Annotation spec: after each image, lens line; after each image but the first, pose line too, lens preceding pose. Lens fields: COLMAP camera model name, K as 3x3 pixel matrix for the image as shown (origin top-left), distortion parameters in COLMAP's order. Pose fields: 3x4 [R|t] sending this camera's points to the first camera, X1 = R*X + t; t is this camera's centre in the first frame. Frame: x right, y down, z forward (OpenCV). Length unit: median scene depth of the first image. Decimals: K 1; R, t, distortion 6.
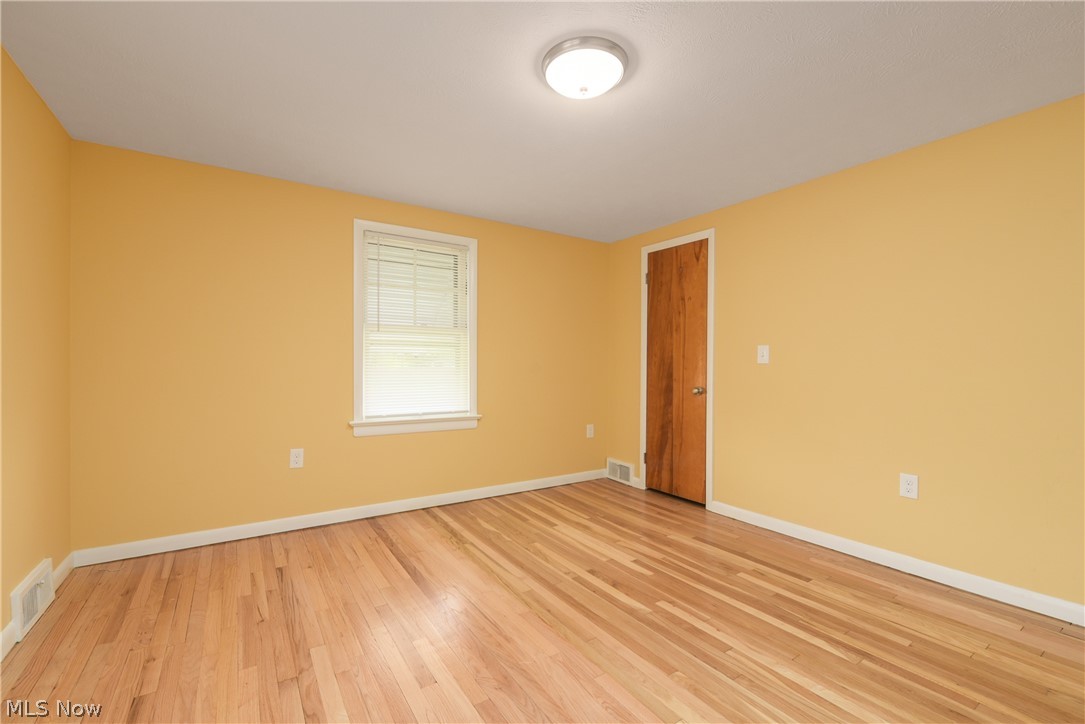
lens RADIAL K [[460.0, 0, 539.3], [0, 460.0, 365.3], [0, 0, 1]] dist [-0.004346, -0.000537]
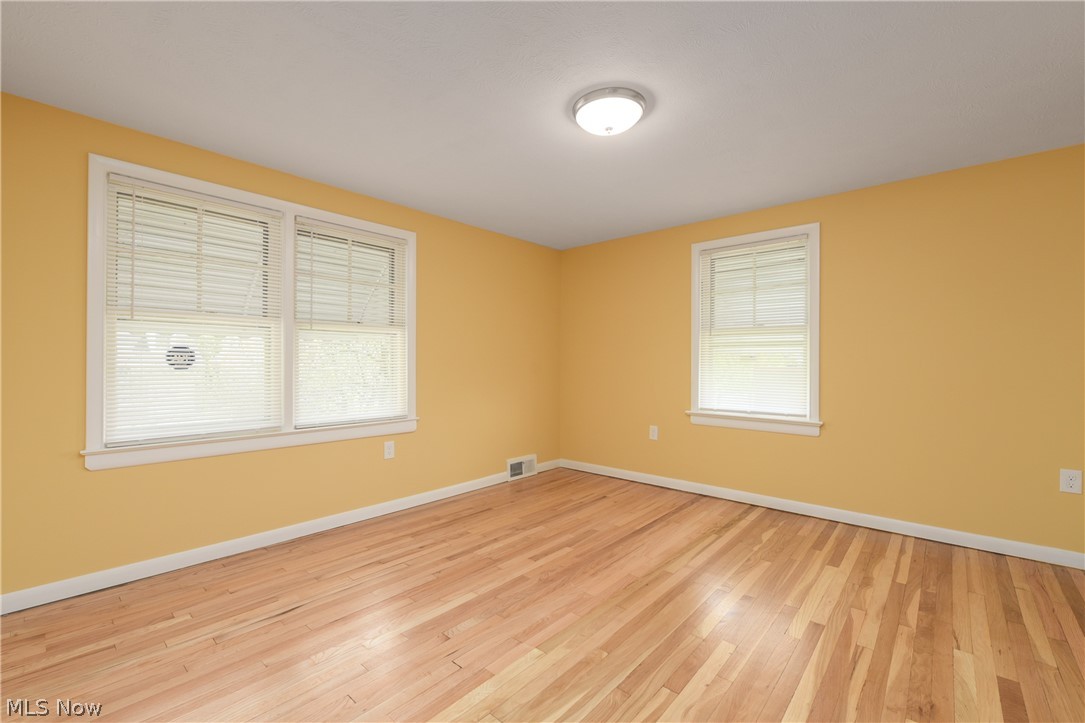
lens RADIAL K [[460.0, 0, 539.3], [0, 460.0, 364.8], [0, 0, 1]] dist [-0.004346, -0.000537]
pose [[0.258472, -0.000251, -0.966019, 0.694015], [-0.004727, 0.999988, -0.001524, 0.003862], [0.966007, 0.004960, 0.258468, 0.310703]]
